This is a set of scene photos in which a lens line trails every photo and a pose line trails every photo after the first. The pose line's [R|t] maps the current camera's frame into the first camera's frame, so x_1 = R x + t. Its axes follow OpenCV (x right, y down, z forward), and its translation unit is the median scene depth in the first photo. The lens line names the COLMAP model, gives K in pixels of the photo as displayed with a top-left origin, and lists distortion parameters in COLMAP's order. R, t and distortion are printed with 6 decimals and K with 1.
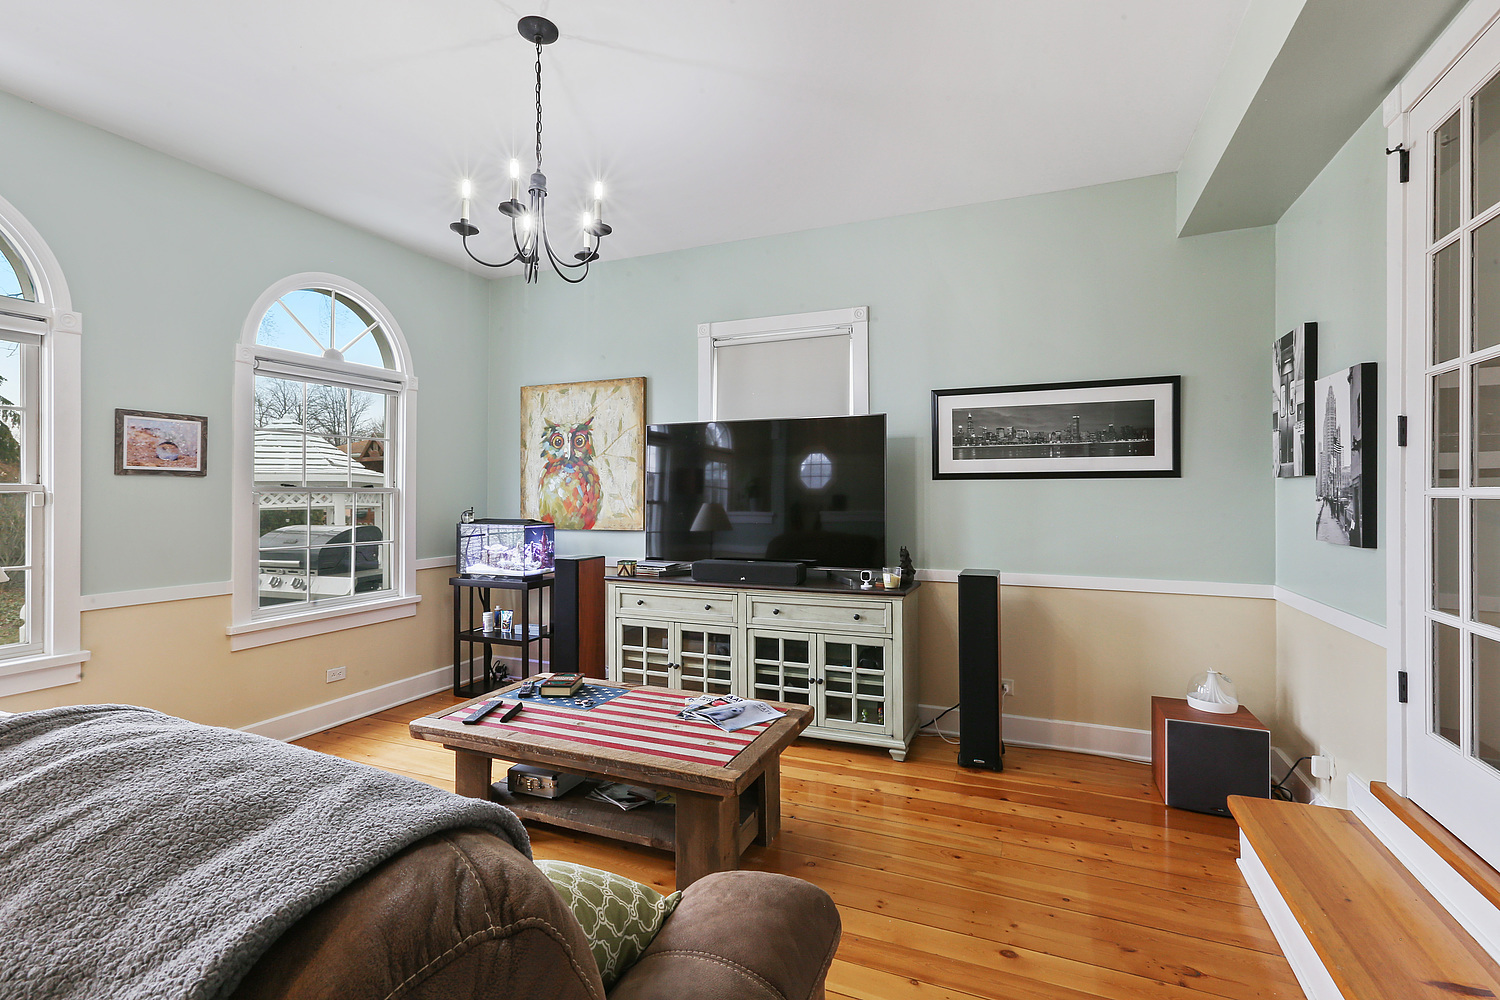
lens RADIAL K [[691.8, 0, 755.2], [0, 691.8, 488.0], [0, 0, 1]] dist [0.004187, 0.000752]
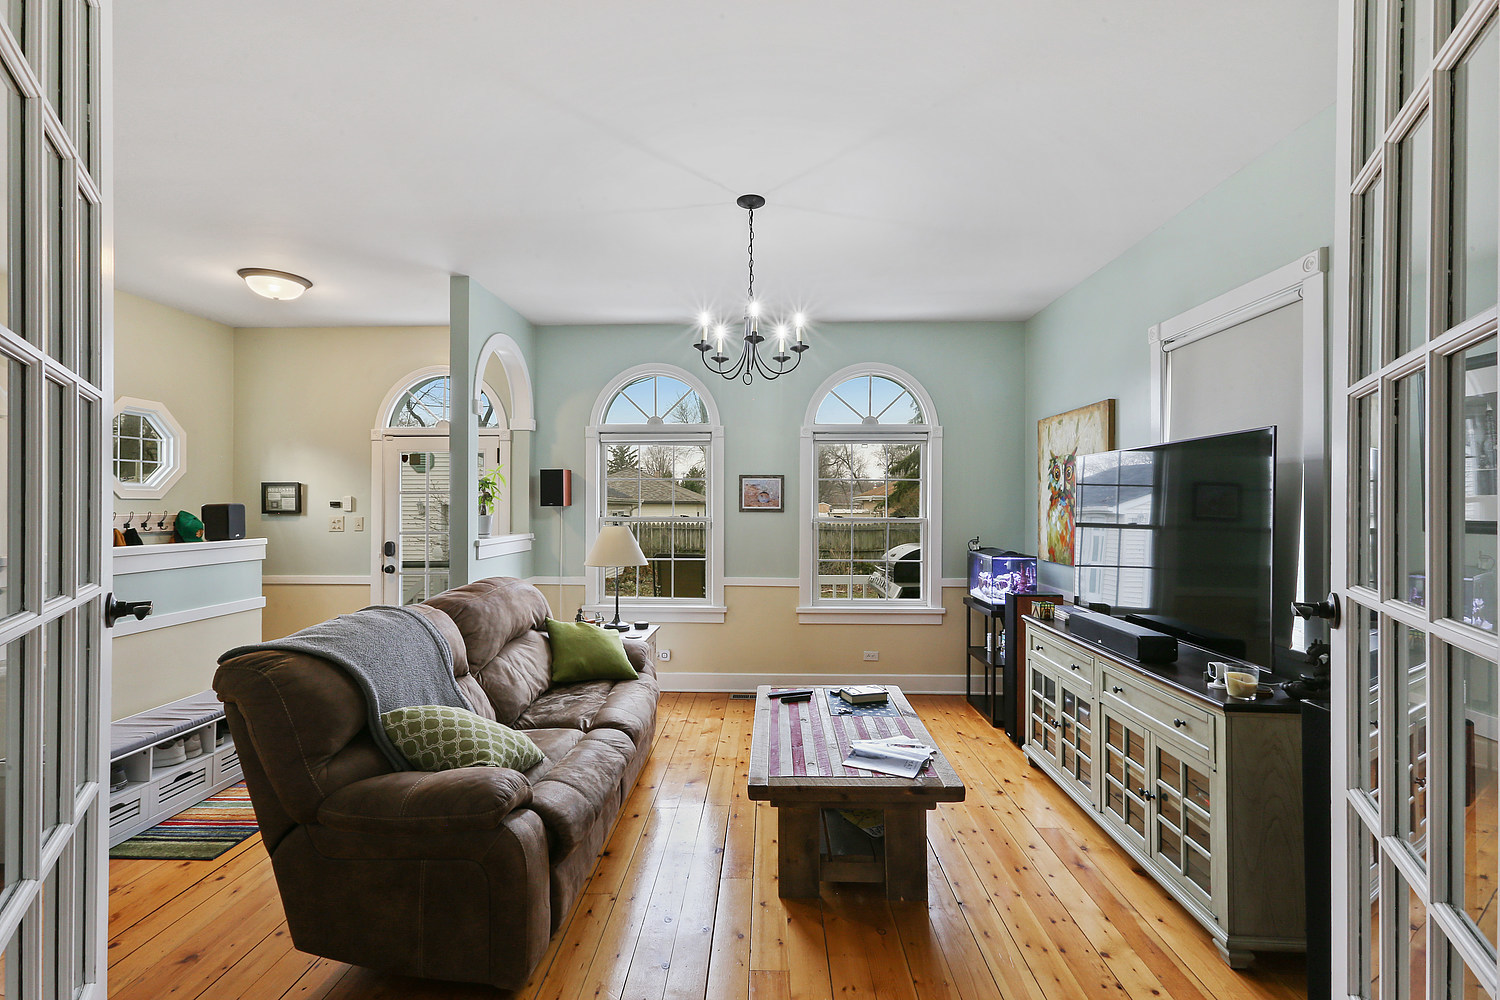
lens RADIAL K [[691.8, 0, 757.1], [0, 691.8, 504.8], [0, 0, 1]] dist [0.004187, 0.000752]
pose [[0.363020, 0.007824, -0.931749, 0.619530], [0.003664, 0.999945, 0.009825, -0.044782], [0.931774, -0.006981, 0.362971, 0.324894]]
